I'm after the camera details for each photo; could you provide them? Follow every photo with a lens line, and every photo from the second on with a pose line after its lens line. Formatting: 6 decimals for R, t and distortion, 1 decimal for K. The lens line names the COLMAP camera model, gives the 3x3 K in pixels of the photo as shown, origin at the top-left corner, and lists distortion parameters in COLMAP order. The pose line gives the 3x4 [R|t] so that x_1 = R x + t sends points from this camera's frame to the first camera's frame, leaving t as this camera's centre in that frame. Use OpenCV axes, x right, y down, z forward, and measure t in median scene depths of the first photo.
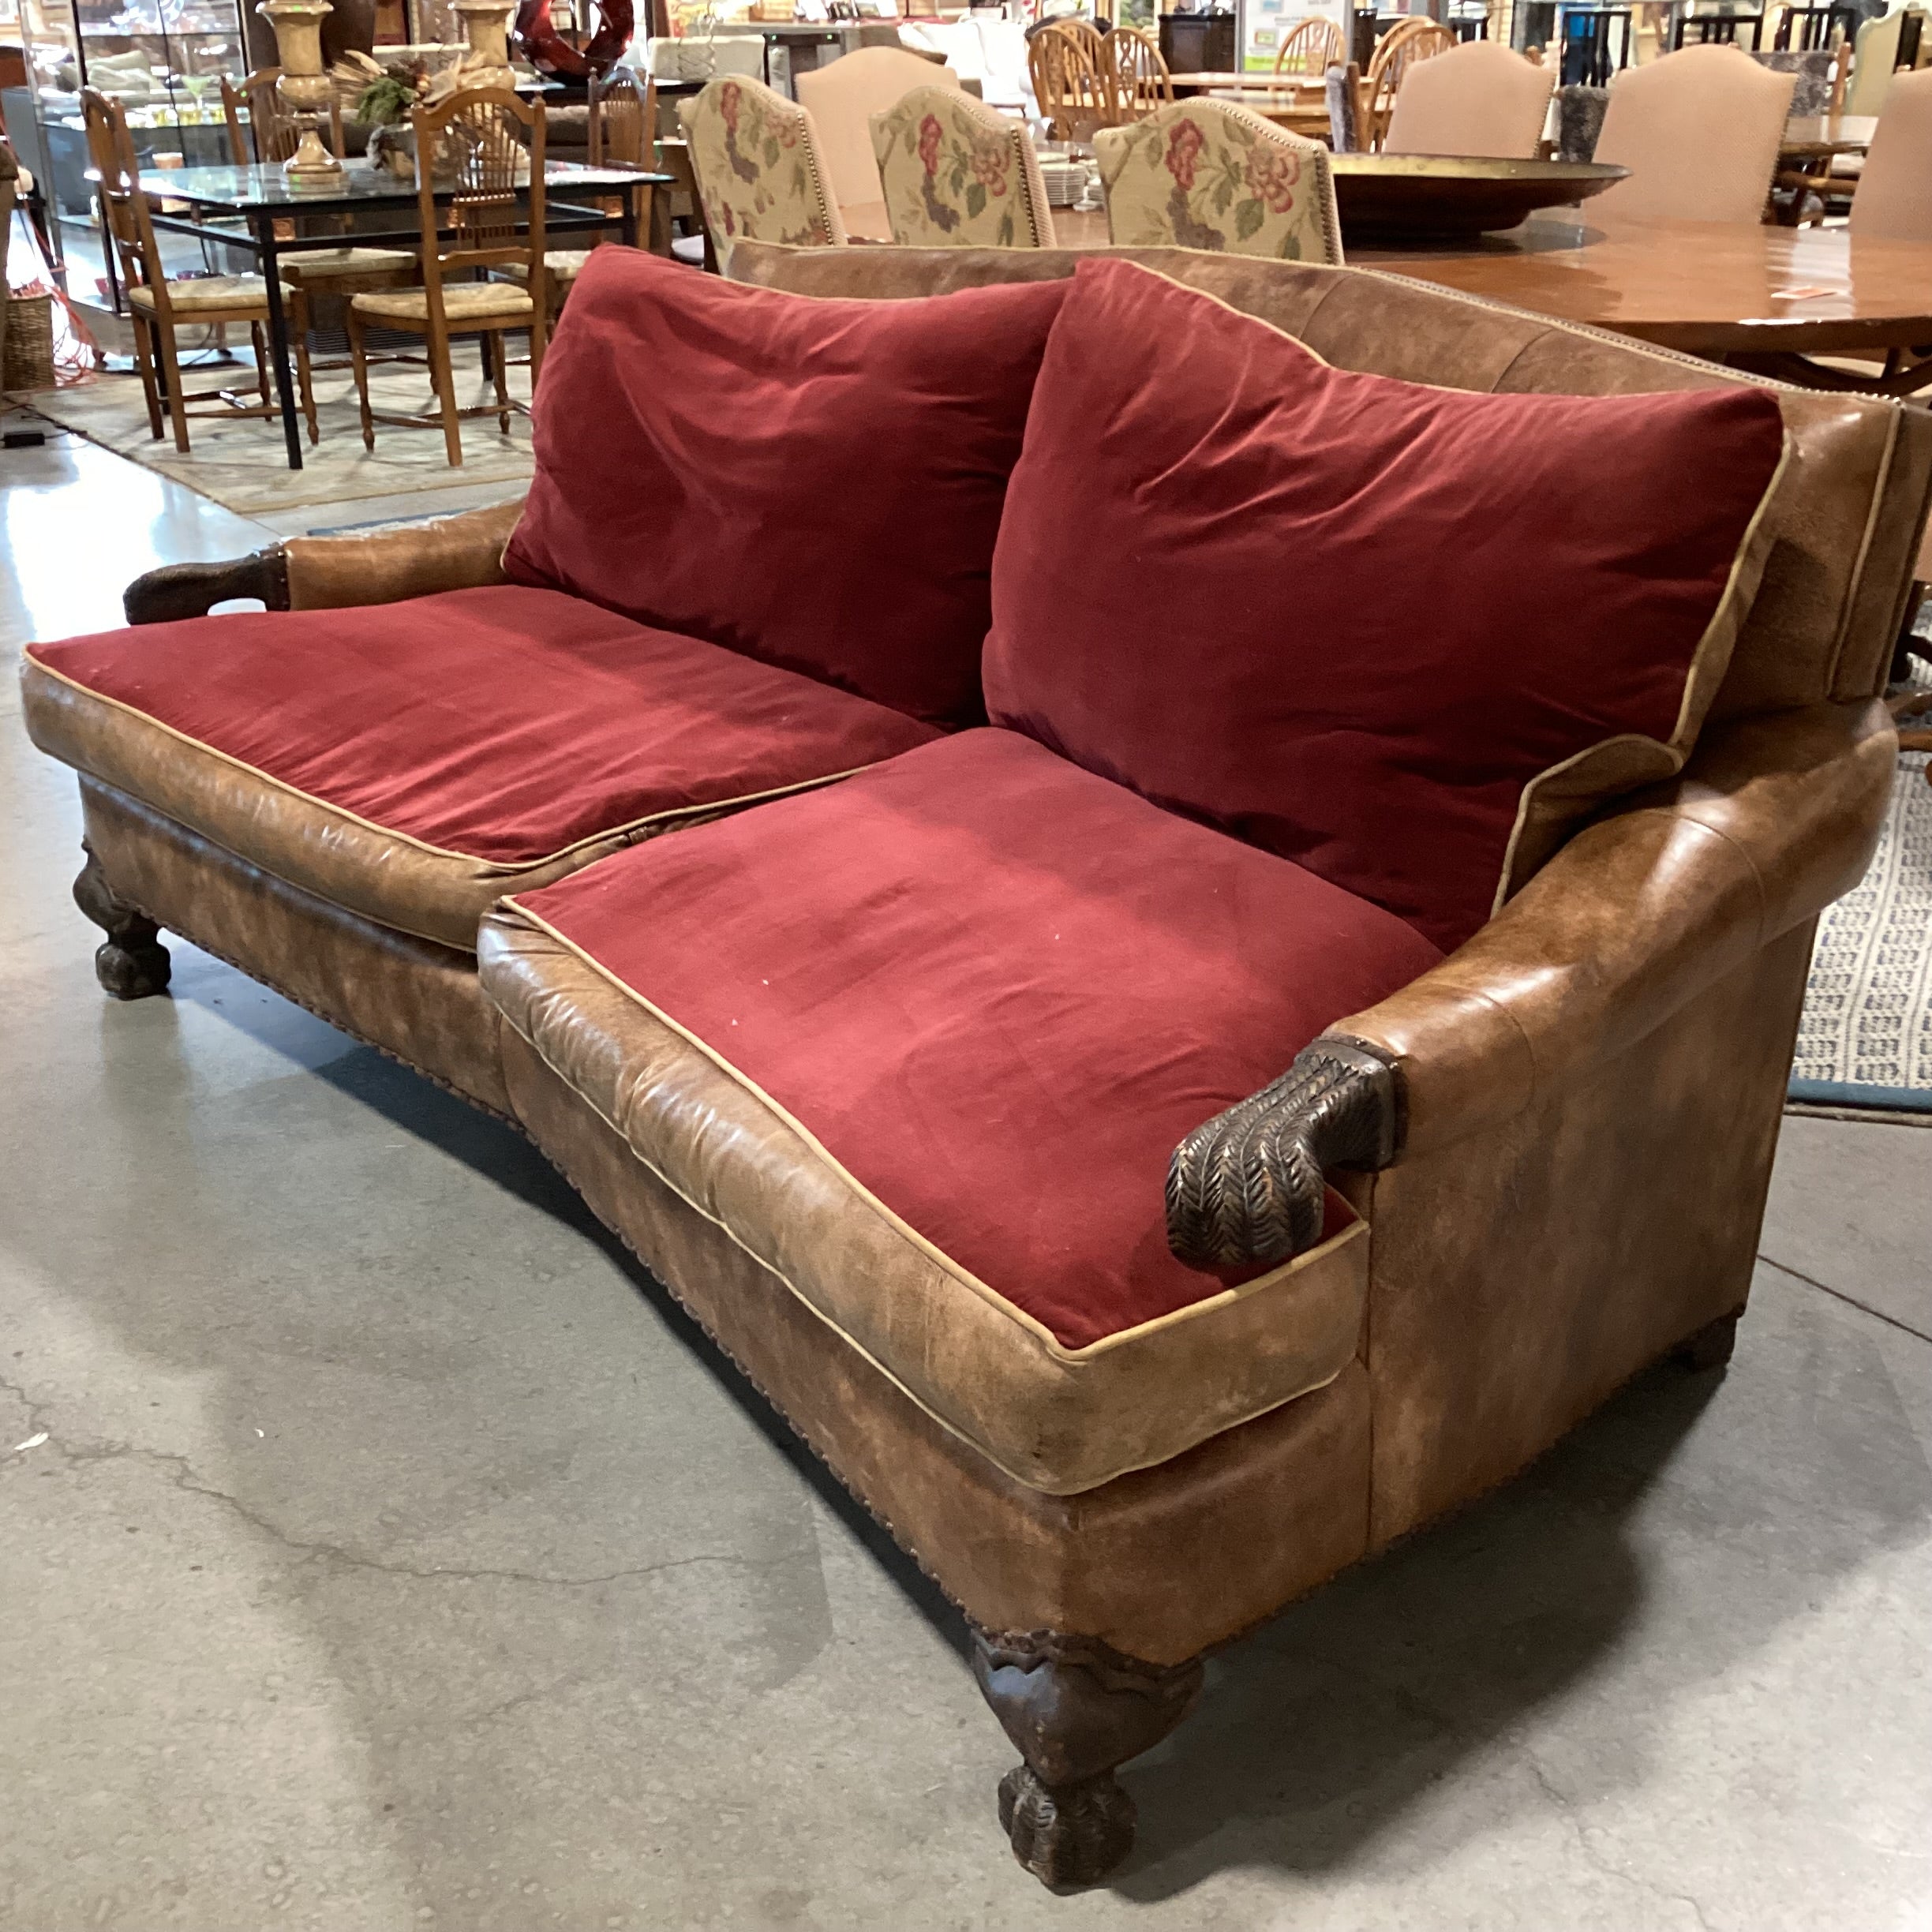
lens RADIAL K [[2306.2, 0, 966.0], [0, 2306.2, 966.0], [0, 0, 1]] dist [0.149612, -0.343977]
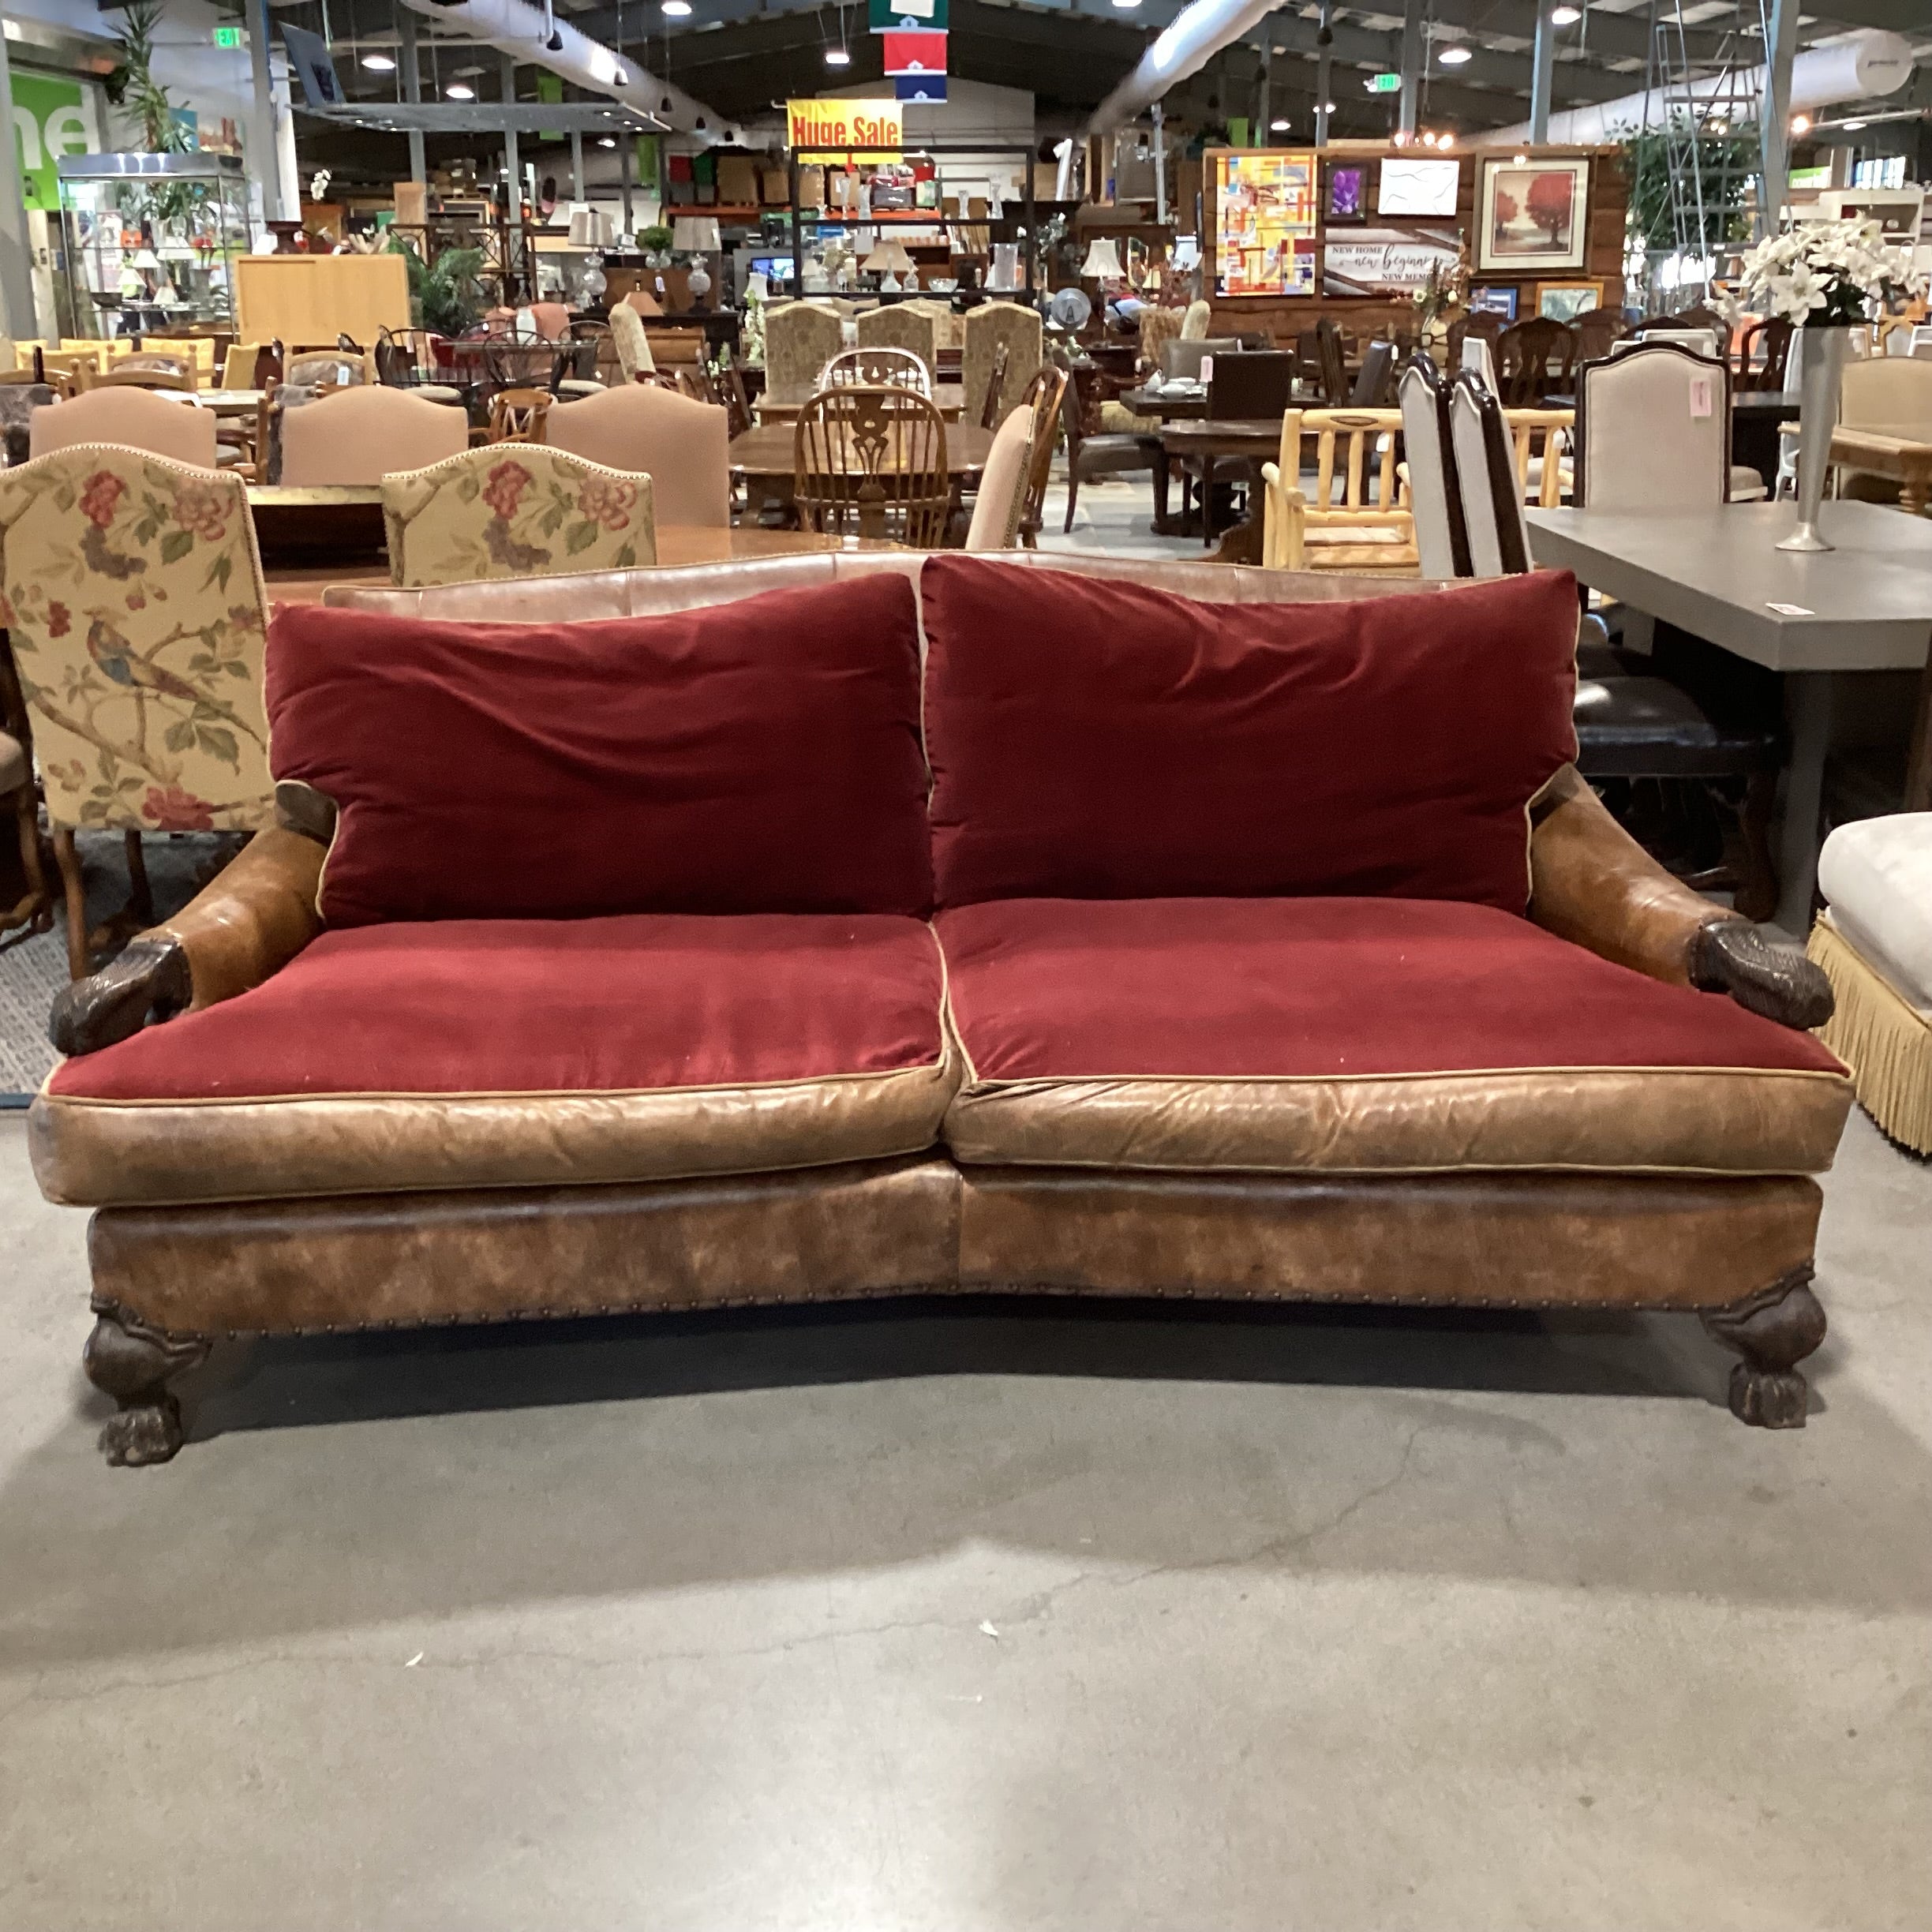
lens RADIAL K [[2315.0, 0, 966.0], [0, 2315.0, 966.0], [0, 0, 1]] dist [0.148453, -0.344565]
pose [[0.568379, -0.225763, 0.791187, -0.782769], [0.320668, 0.946360, 0.039677, -0.093798], [-0.757705, 0.231157, 0.610286, 0.161451]]
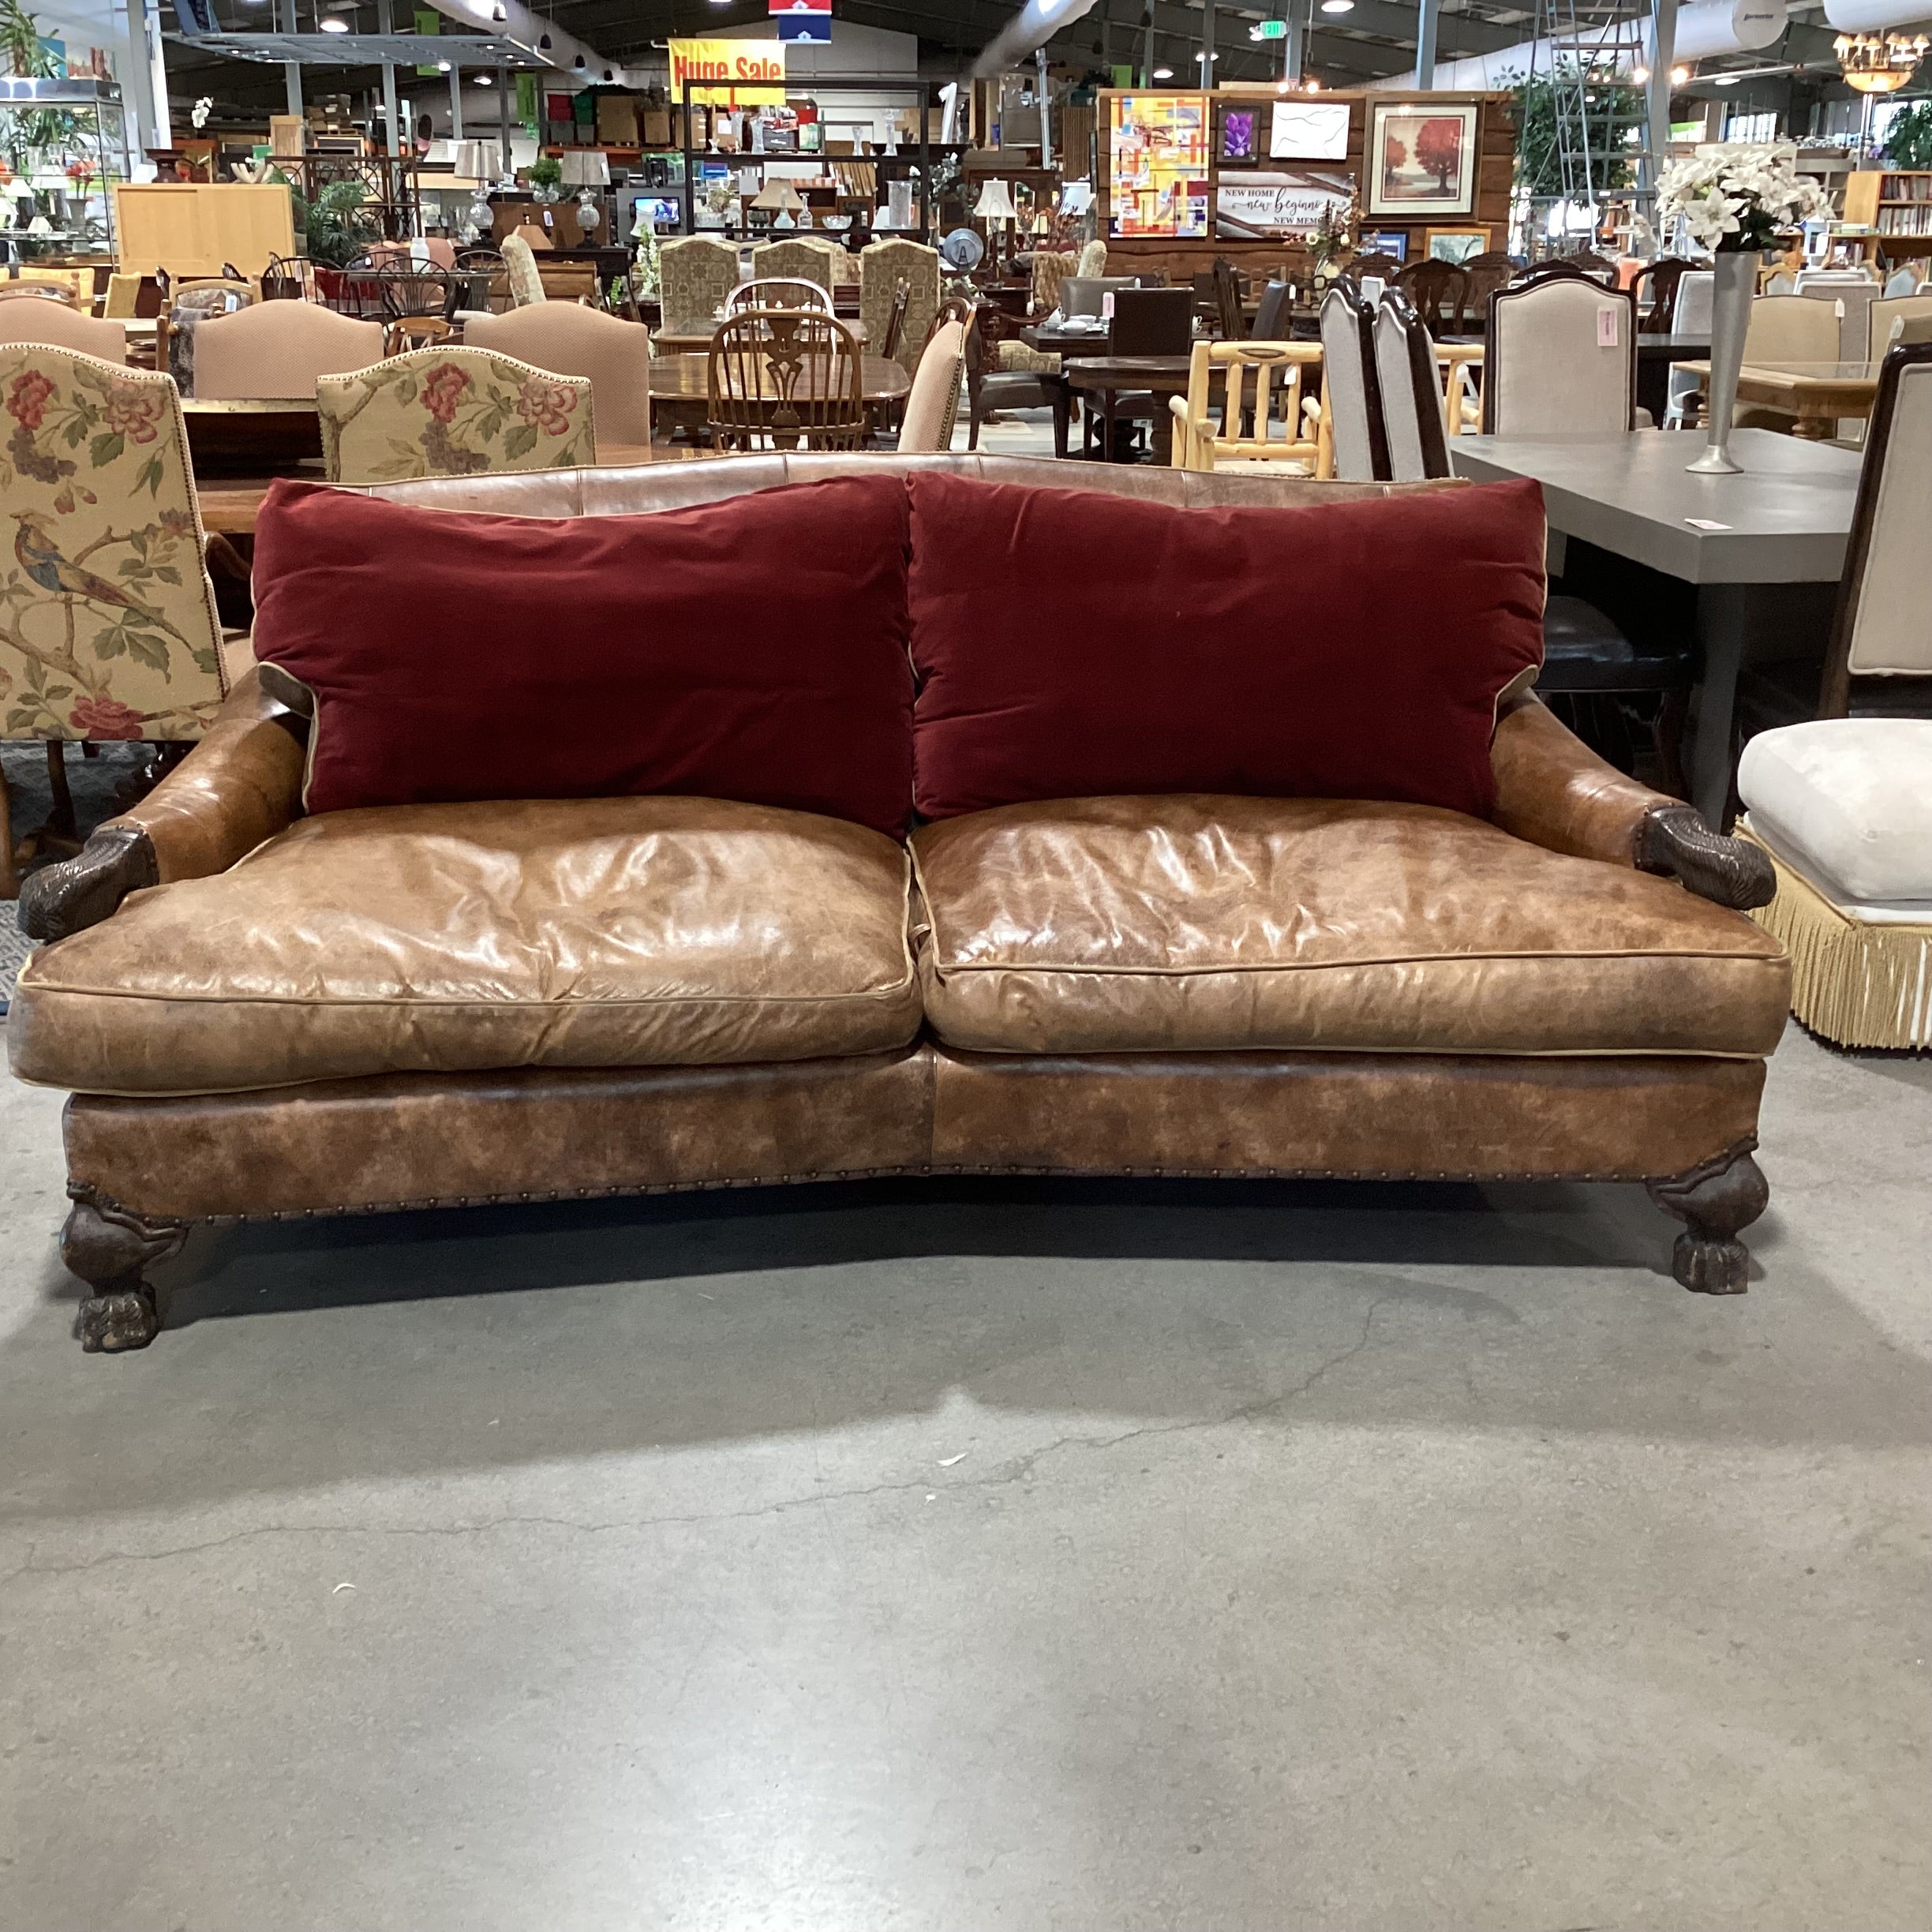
lens RADIAL K [[2306.2, 0, 966.0], [0, 2306.2, 966.0], [0, 0, 1]] dist [0.149612, -0.343977]
pose [[0.526827, -0.244445, 0.814064, -0.812566], [0.321184, 0.943994, 0.075603, -0.081964], [-0.786953, 0.221635, 0.575833, 0.186848]]
